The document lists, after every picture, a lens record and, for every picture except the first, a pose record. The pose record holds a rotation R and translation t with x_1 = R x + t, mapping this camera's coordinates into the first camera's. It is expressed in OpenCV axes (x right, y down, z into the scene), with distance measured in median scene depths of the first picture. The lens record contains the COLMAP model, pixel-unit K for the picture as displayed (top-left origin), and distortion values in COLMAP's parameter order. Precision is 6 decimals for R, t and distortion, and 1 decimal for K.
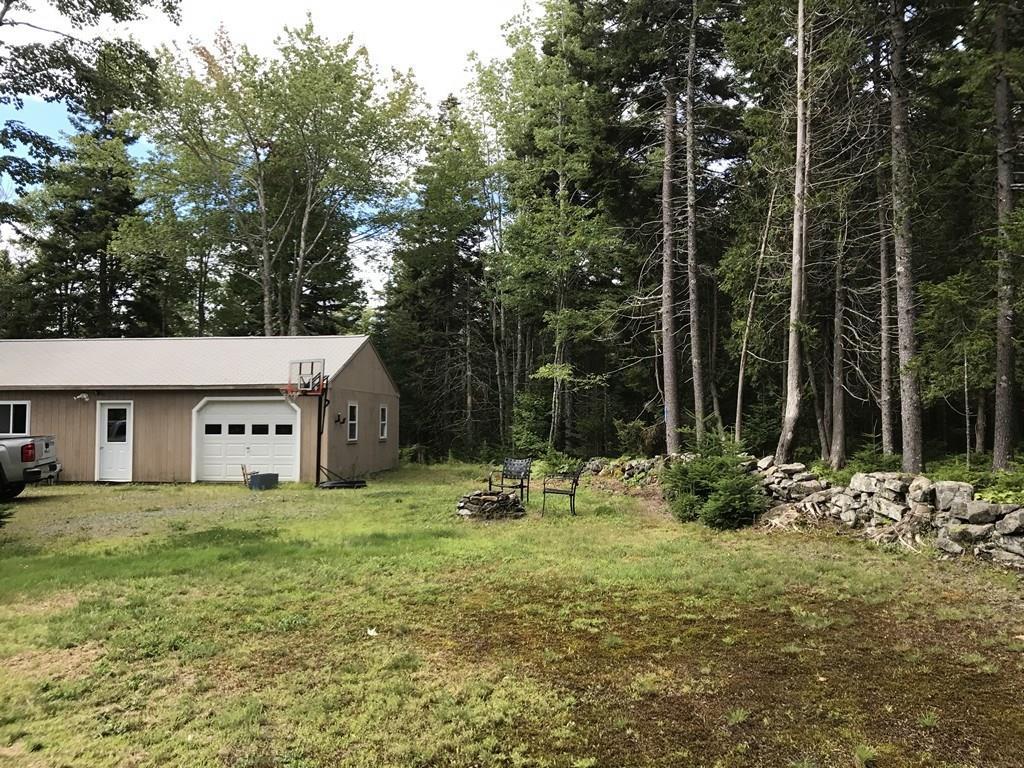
lens RADIAL K [[827.2, 0, 505.1], [0, 827.2, 387.6], [0, 0, 1]] dist [0.051187, -0.002445]
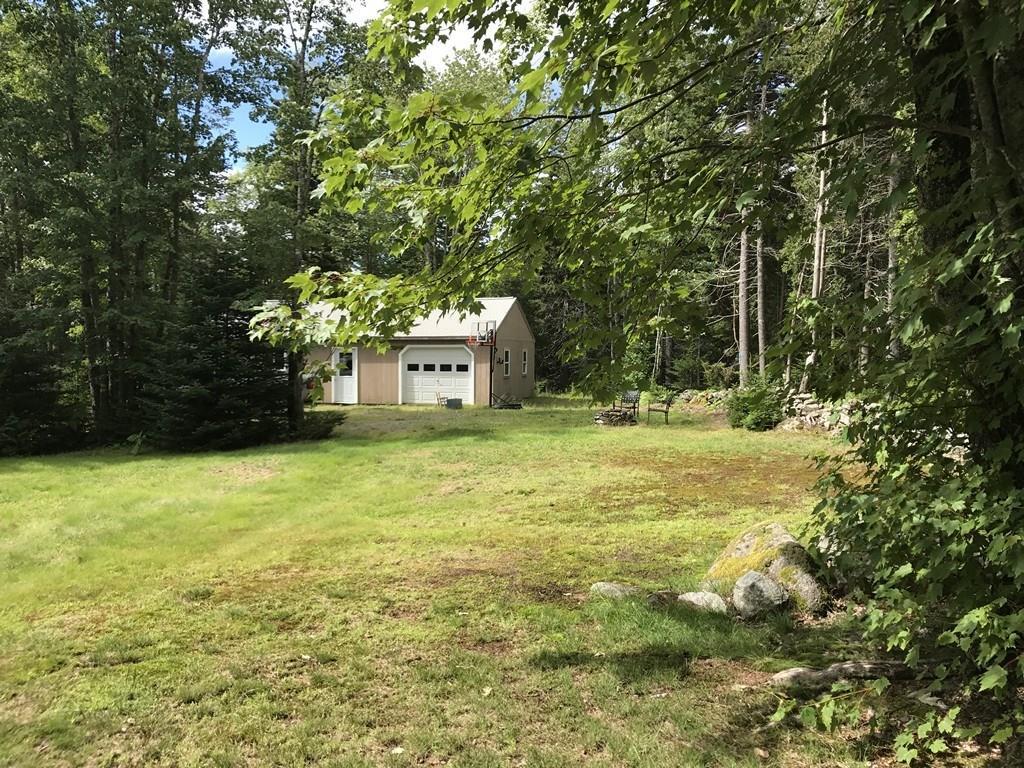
lens RADIAL K [[827.2, 0, 505.1], [0, 827.2, 387.6], [0, 0, 1]] dist [0.051187, -0.002445]
pose [[0.992494, 0.008856, -0.121970, -0.022545], [0.001117, 0.996676, 0.081454, -0.032740], [0.122286, -0.080979, 0.989186, -0.410031]]
